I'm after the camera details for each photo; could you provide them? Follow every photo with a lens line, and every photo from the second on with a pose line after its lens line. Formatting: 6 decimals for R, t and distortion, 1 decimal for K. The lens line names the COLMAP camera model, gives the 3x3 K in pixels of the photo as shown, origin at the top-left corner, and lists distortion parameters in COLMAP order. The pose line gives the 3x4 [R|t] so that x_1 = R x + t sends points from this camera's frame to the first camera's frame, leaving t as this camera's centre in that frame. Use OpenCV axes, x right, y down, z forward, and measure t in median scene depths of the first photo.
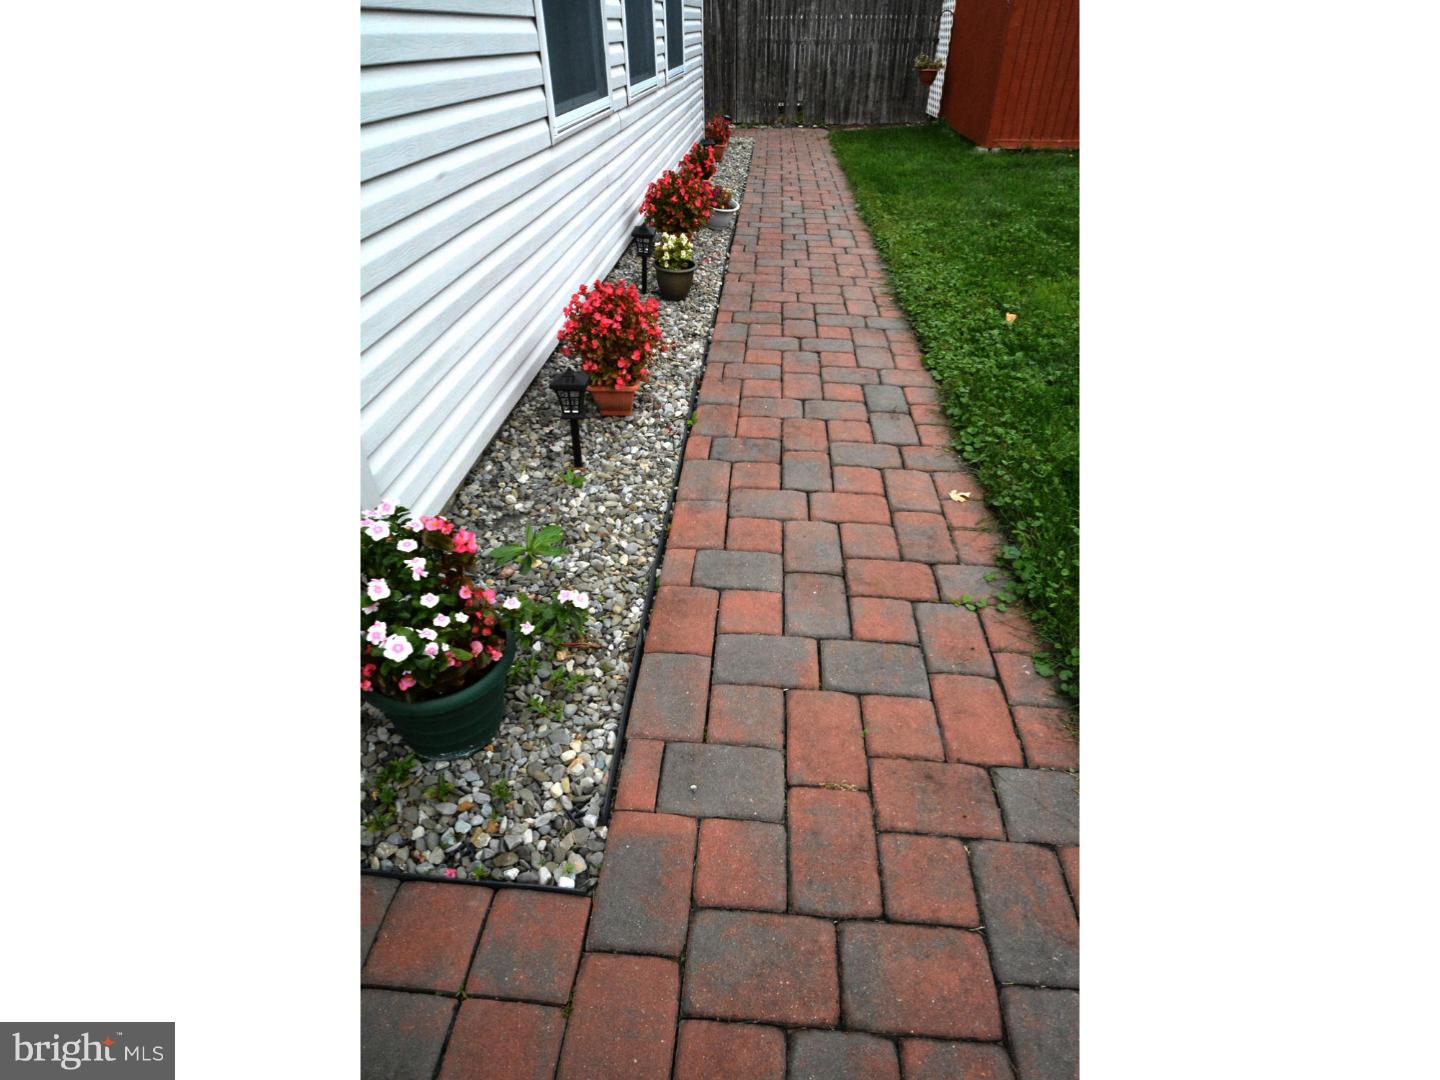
lens RADIAL K [[723.4, 0, 720.0], [0, 723.4, 540.0], [0, 0, 1]] dist [-0.001768, -0.001360]
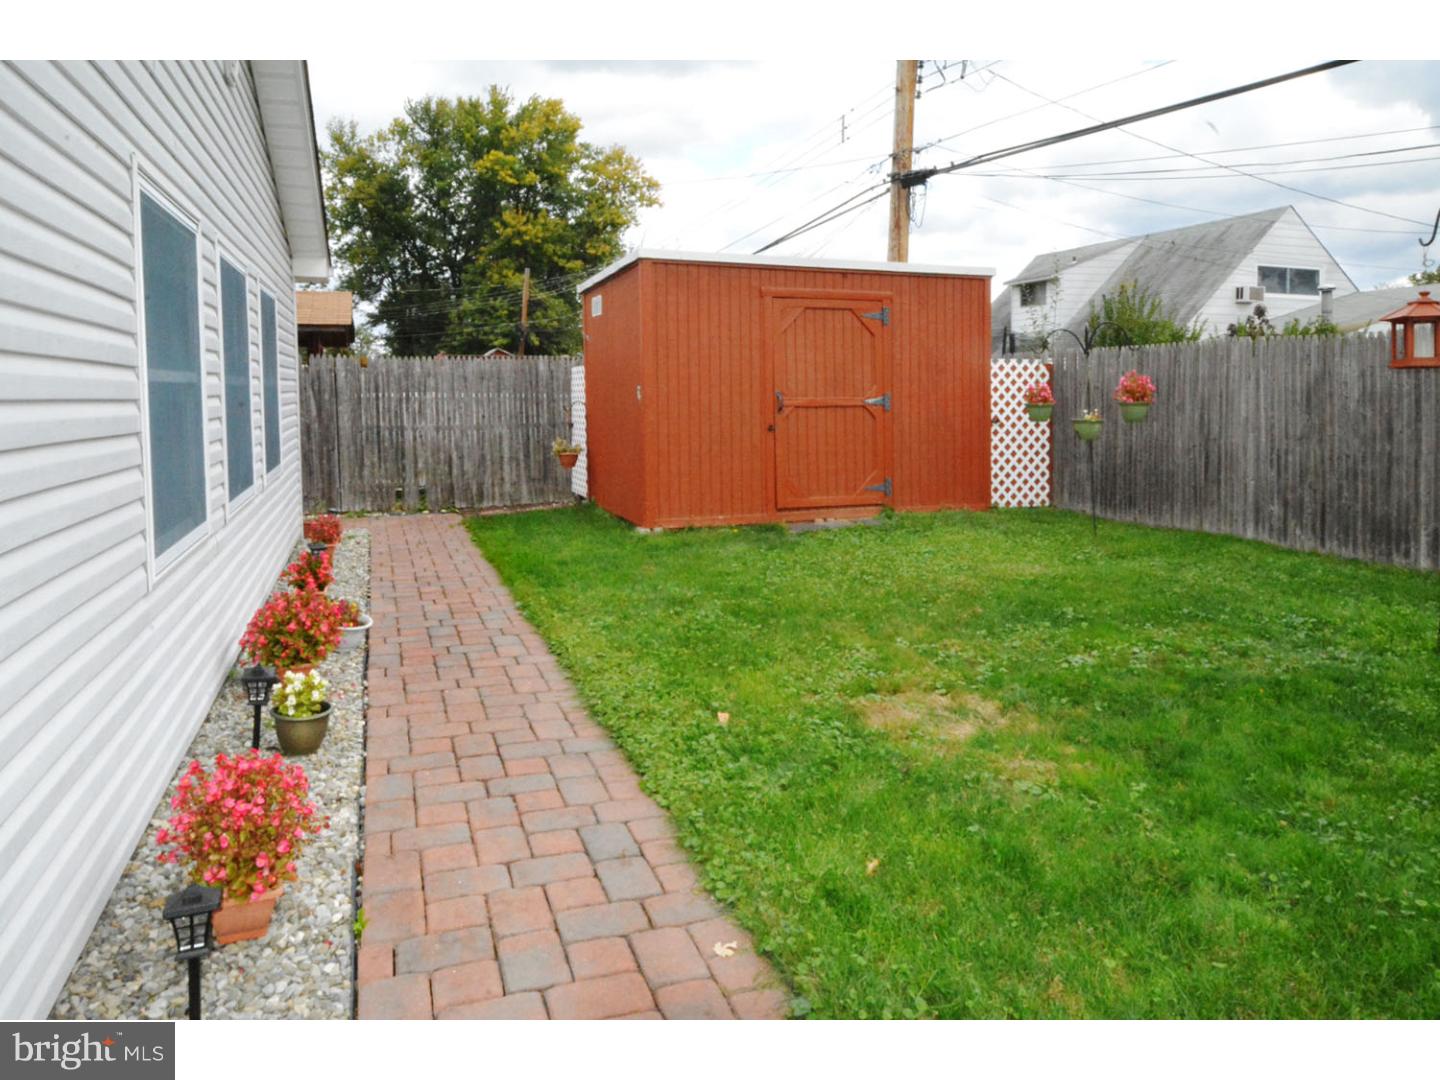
lens RADIAL K [[723.4, 0, 720.0], [0, 723.4, 540.0], [0, 0, 1]] dist [-0.001768, -0.001360]
pose [[0.930819, -0.036040, 0.363700, 0.073523], [0.237031, 0.816996, -0.525674, -0.017320], [-0.278196, 0.575516, 0.769018, 0.170899]]
